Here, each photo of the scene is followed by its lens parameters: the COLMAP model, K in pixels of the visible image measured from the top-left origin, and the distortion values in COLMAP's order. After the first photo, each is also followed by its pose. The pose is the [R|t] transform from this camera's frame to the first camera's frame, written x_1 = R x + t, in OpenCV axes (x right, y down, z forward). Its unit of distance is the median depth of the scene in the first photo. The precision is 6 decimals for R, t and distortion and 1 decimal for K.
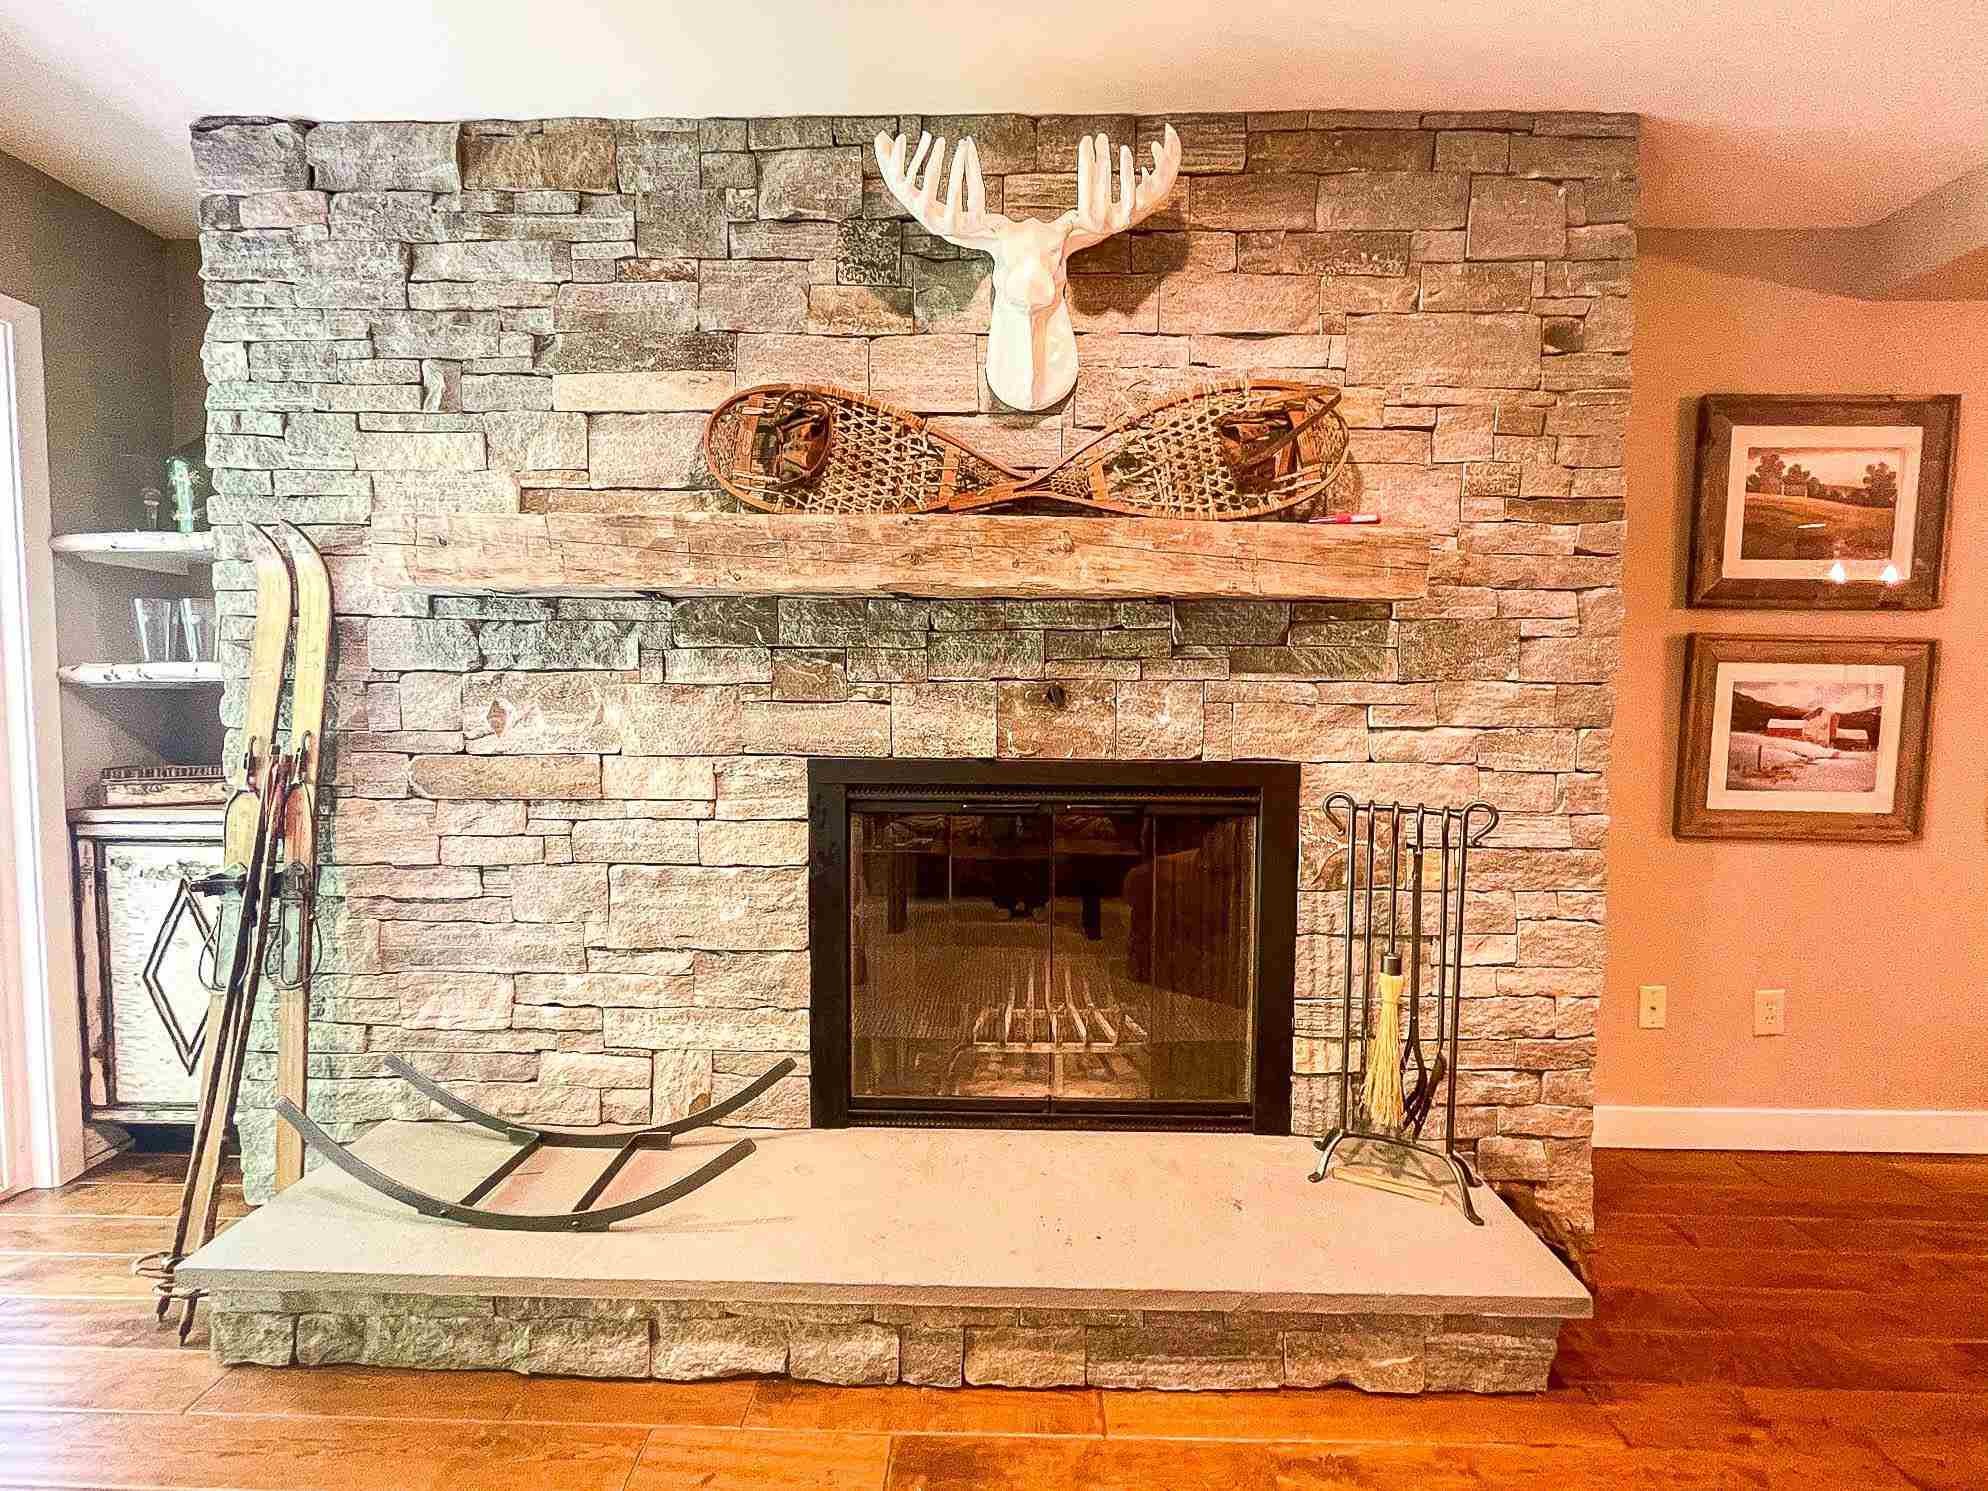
lens RADIAL K [[817.5, 0, 993.8], [0, 817.5, 741.1], [0, 0, 1]] dist [-0.002717, 0.000190]
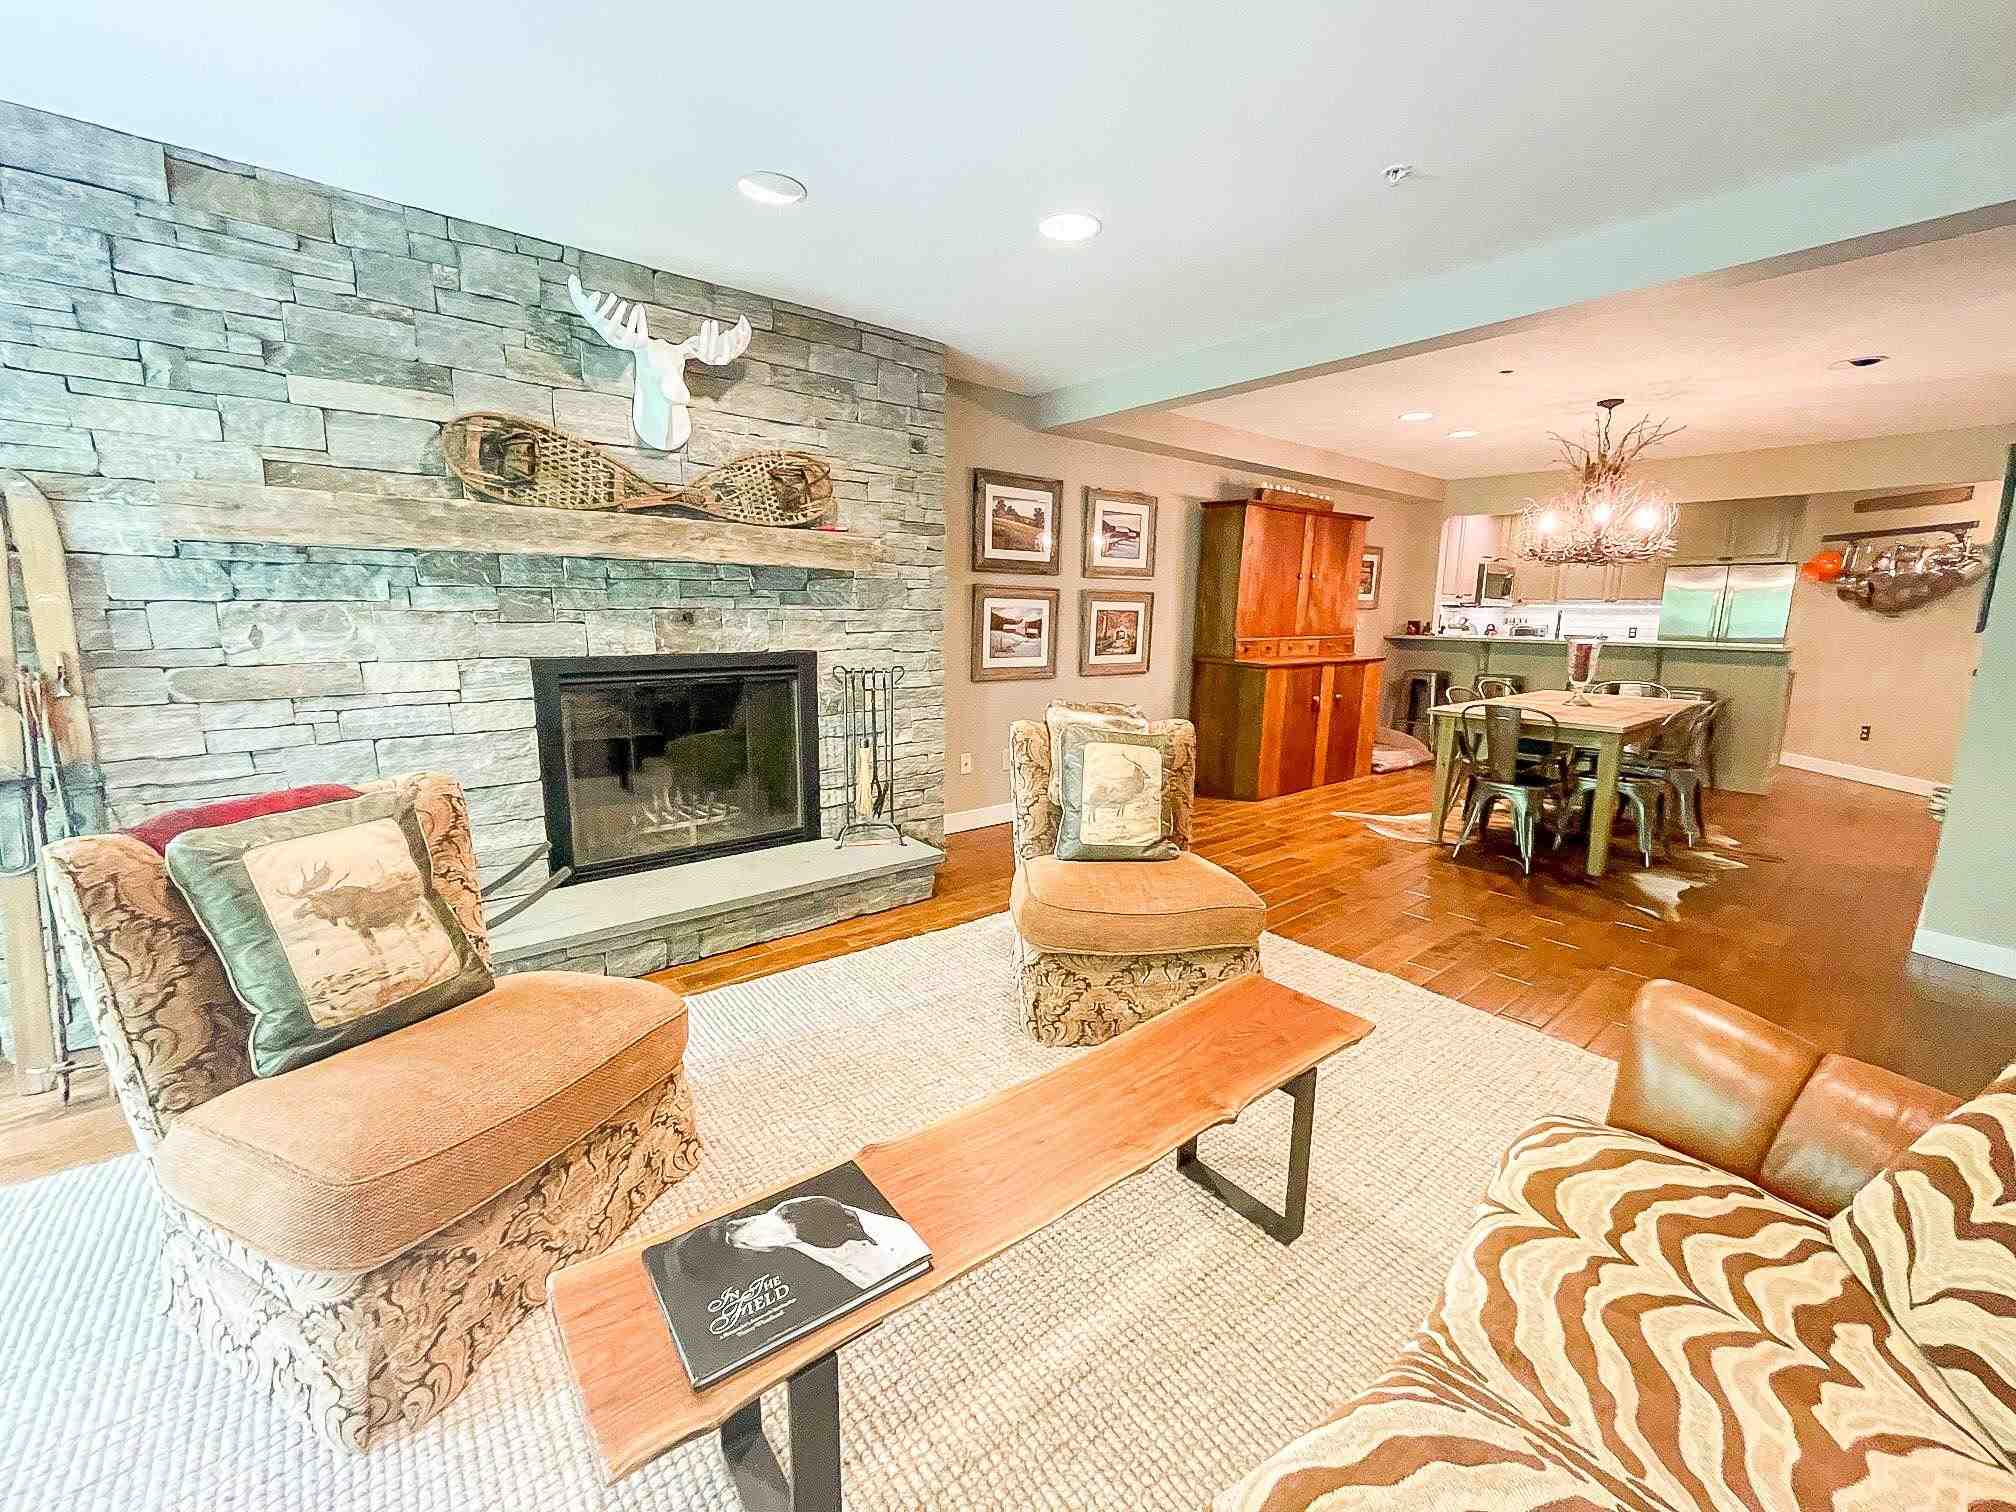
lens RADIAL K [[825.8, 0, 1015.7], [0, 825.8, 743.4], [0, 0, 1]] dist [-0.000758, 0.000066]
pose [[0.751316, -0.105792, 0.651408, -0.582470], [0.025086, 0.990932, 0.132000, -0.003925], [-0.659466, -0.082833, 0.747157, -0.818711]]
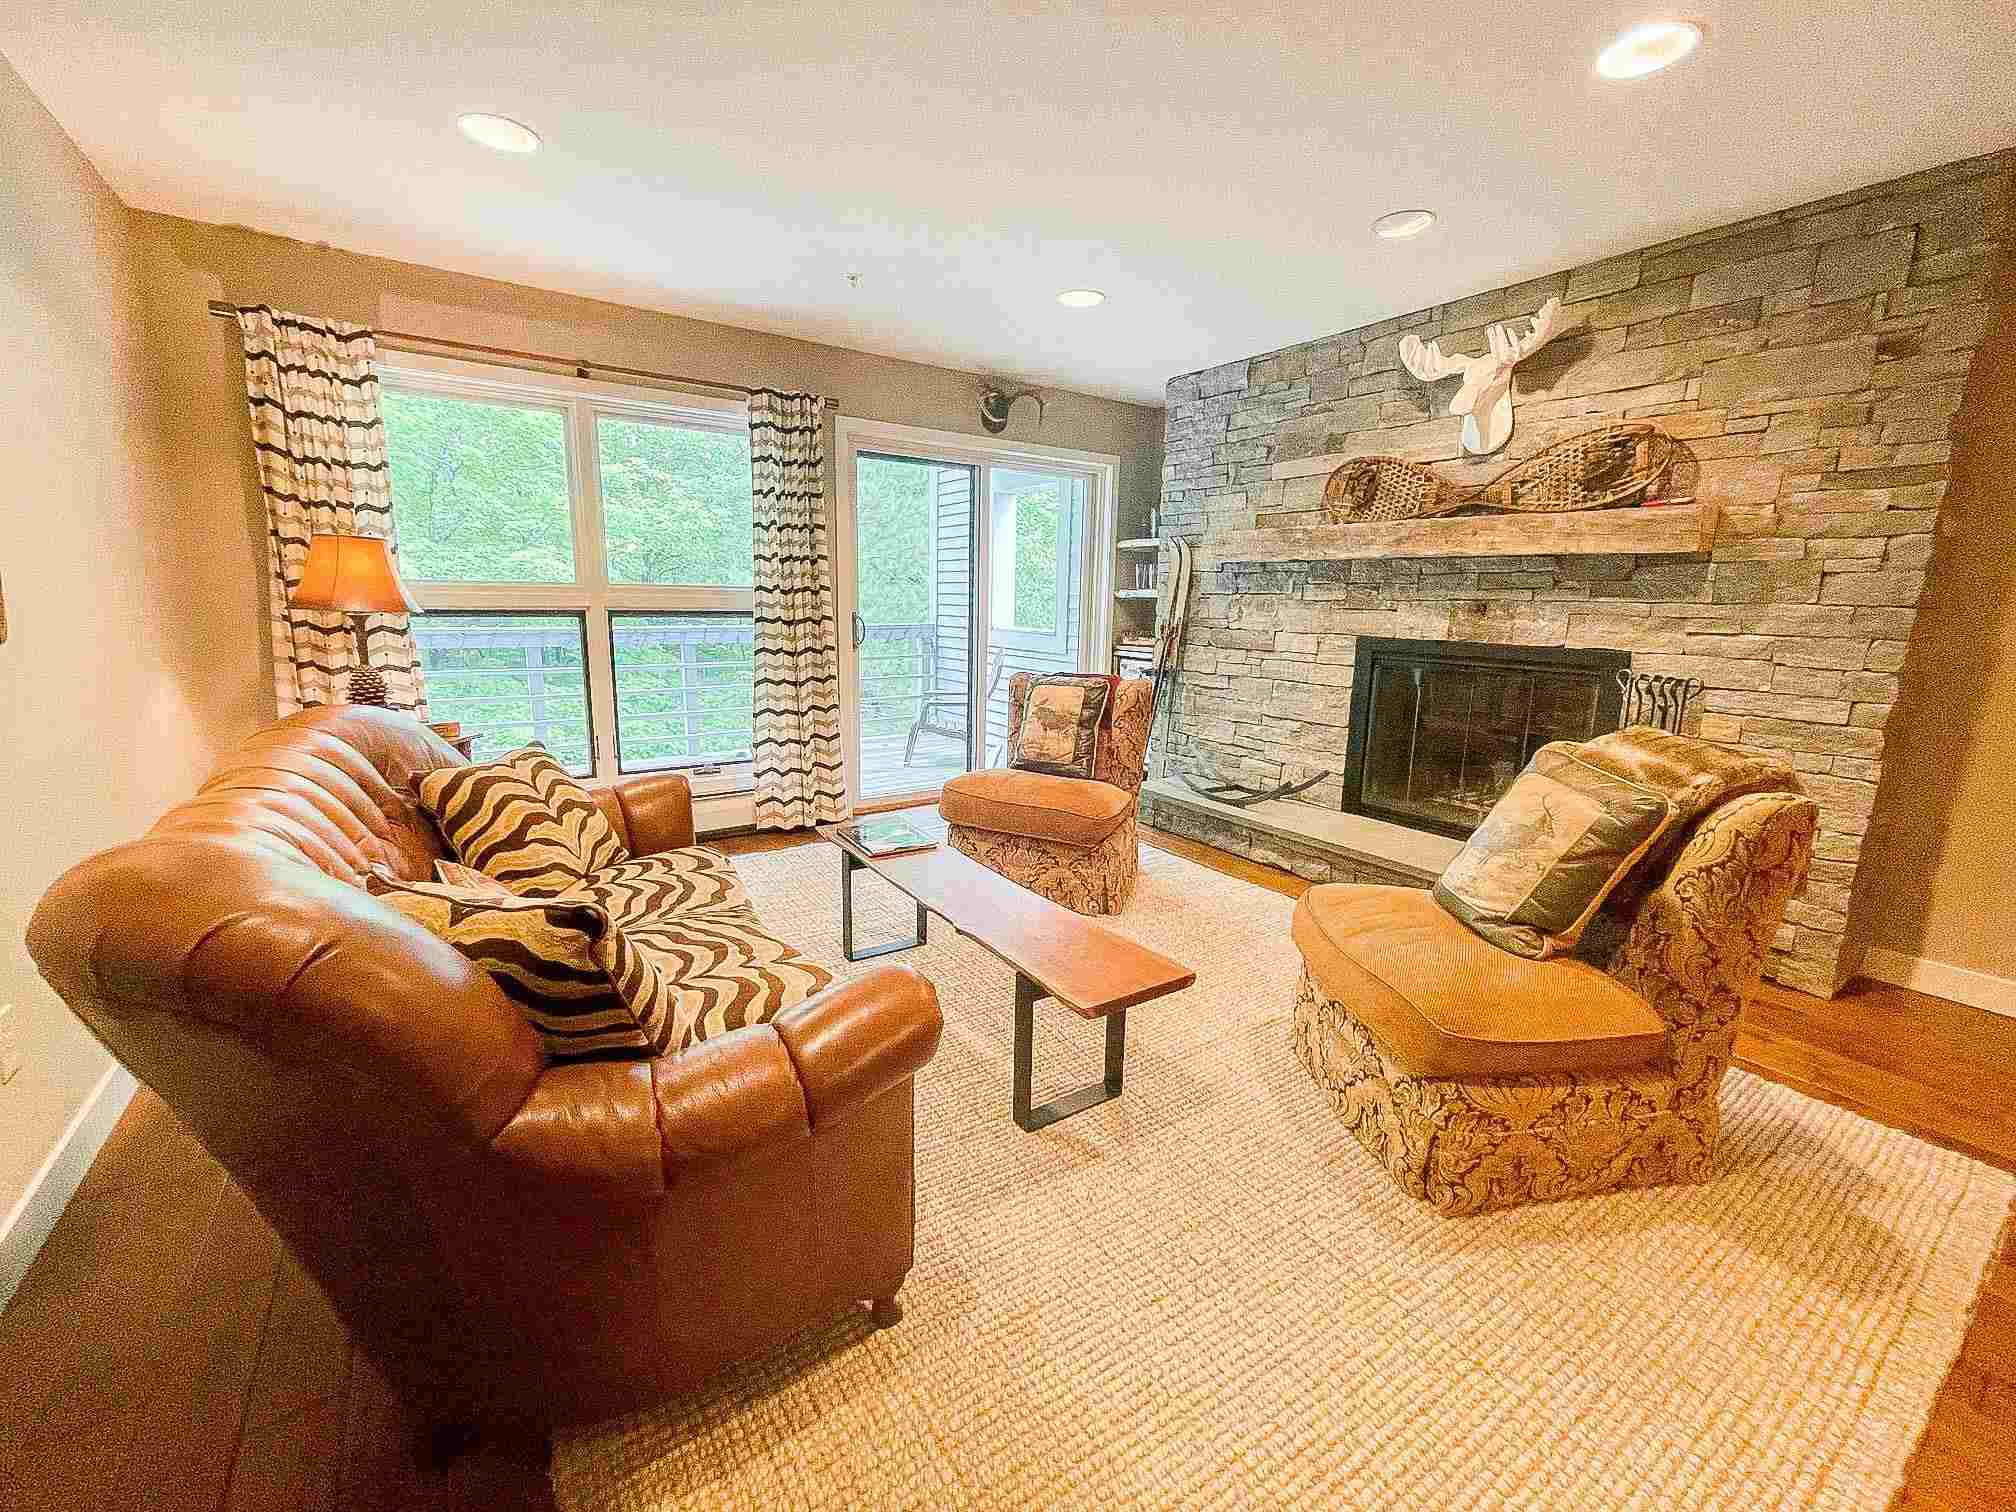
lens RADIAL K [[829.0, 0, 1007.8], [0, 829.0, 751.5], [0, 0, 1]] dist [-0.002717, 0.000190]
pose [[0.583019, 0.154566, -0.797620, 1.008566], [-0.056953, 0.987097, 0.149654, 0.045632], [0.810460, -0.041824, 0.584299, -1.001382]]
